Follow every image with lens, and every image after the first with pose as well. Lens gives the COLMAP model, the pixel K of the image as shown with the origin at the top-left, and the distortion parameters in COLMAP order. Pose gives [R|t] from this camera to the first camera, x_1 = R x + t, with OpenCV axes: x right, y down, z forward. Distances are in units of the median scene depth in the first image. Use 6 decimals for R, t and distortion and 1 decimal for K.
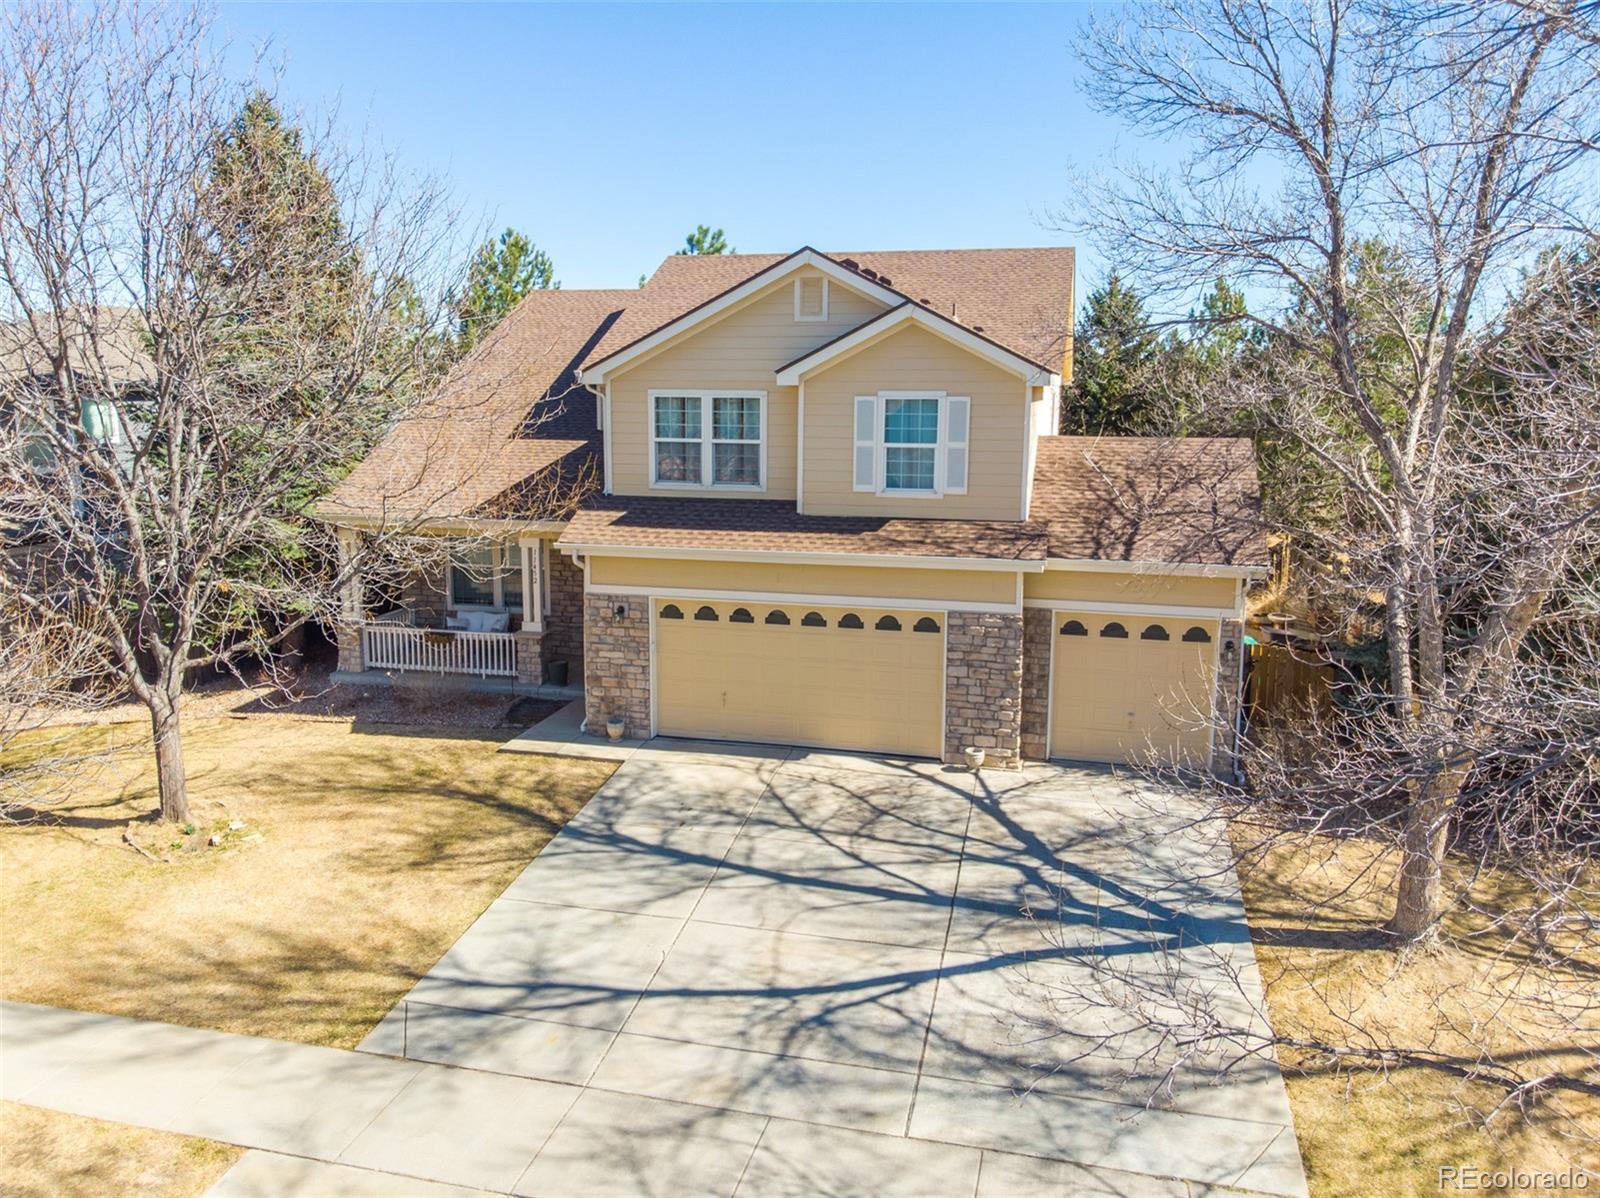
lens RADIAL K [[1124.4, 0, 775.3], [0, 1124.4, 596.0], [0, 0, 1]] dist [-0.009315, 0.002809]
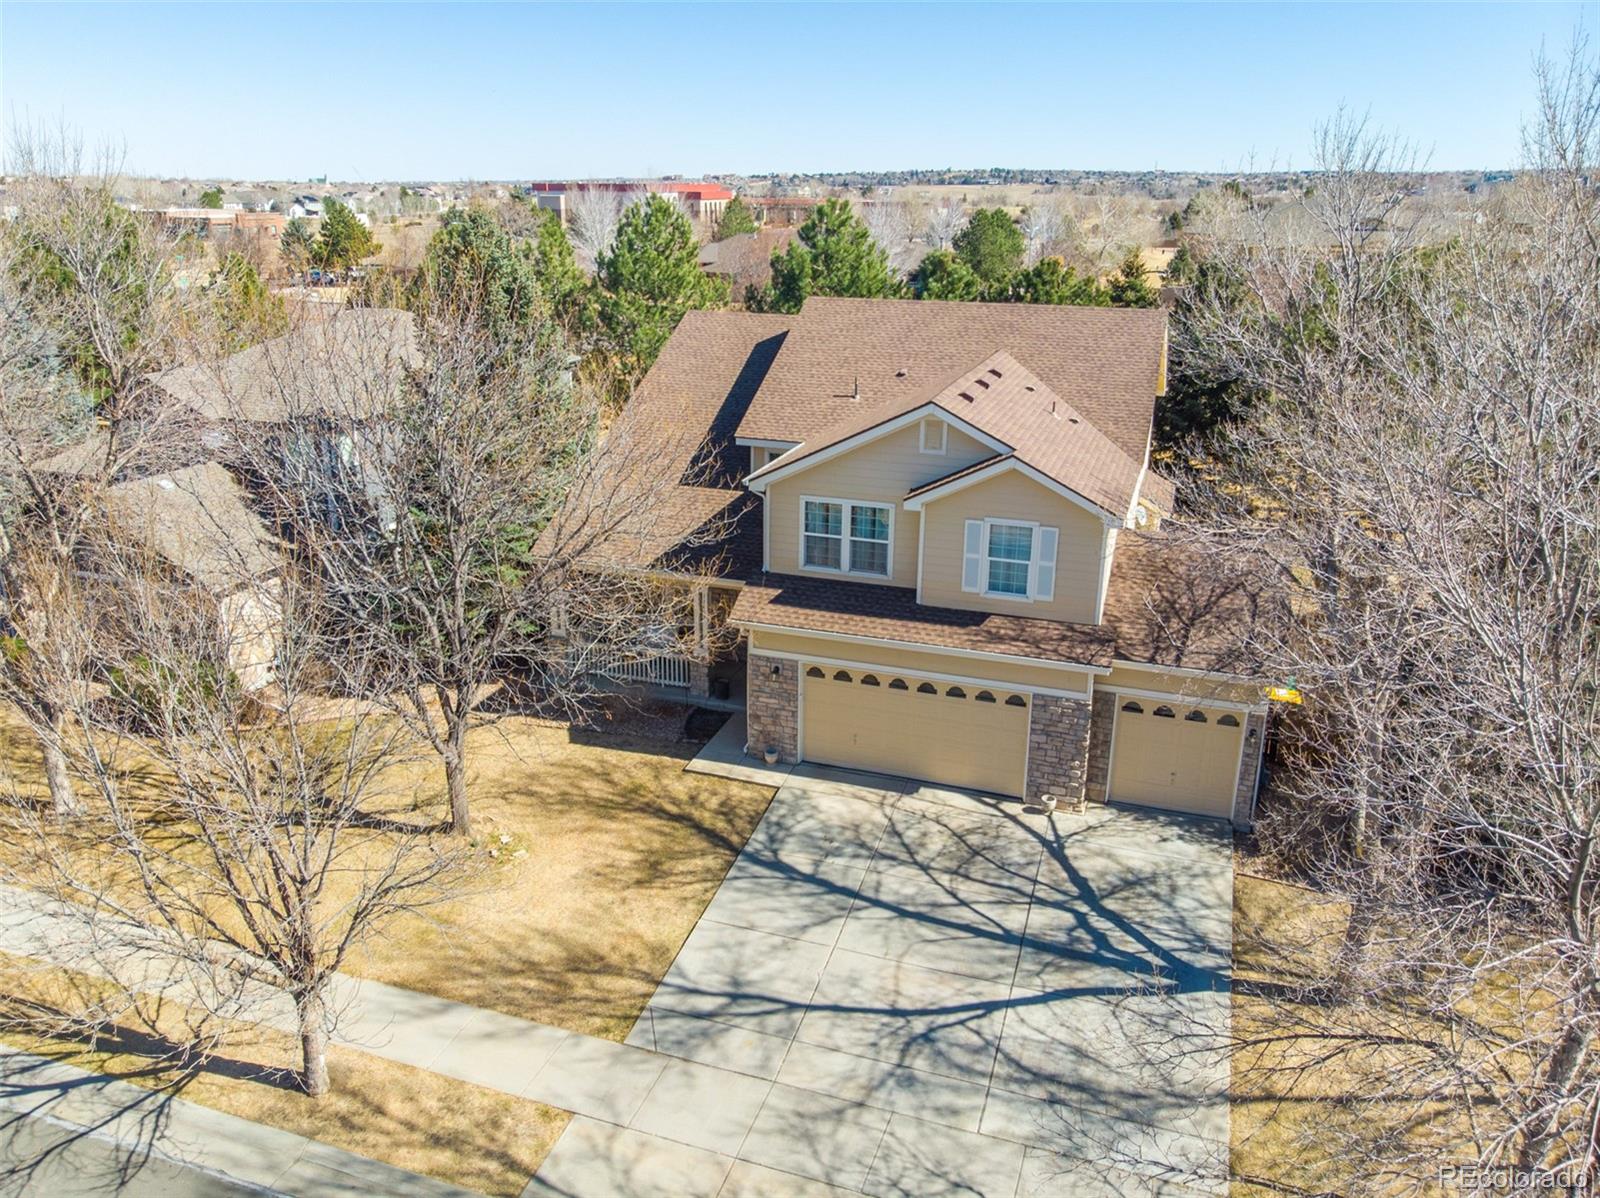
lens RADIAL K [[1124.4, 0, 775.3], [0, 1124.4, 596.0], [0, 0, 1]] dist [-0.009315, 0.002809]
pose [[0.995139, 0.016609, -0.097069, -0.019730], [0.004136, 0.977757, 0.209701, -0.412706], [0.098393, -0.209083, 0.972935, -0.291107]]
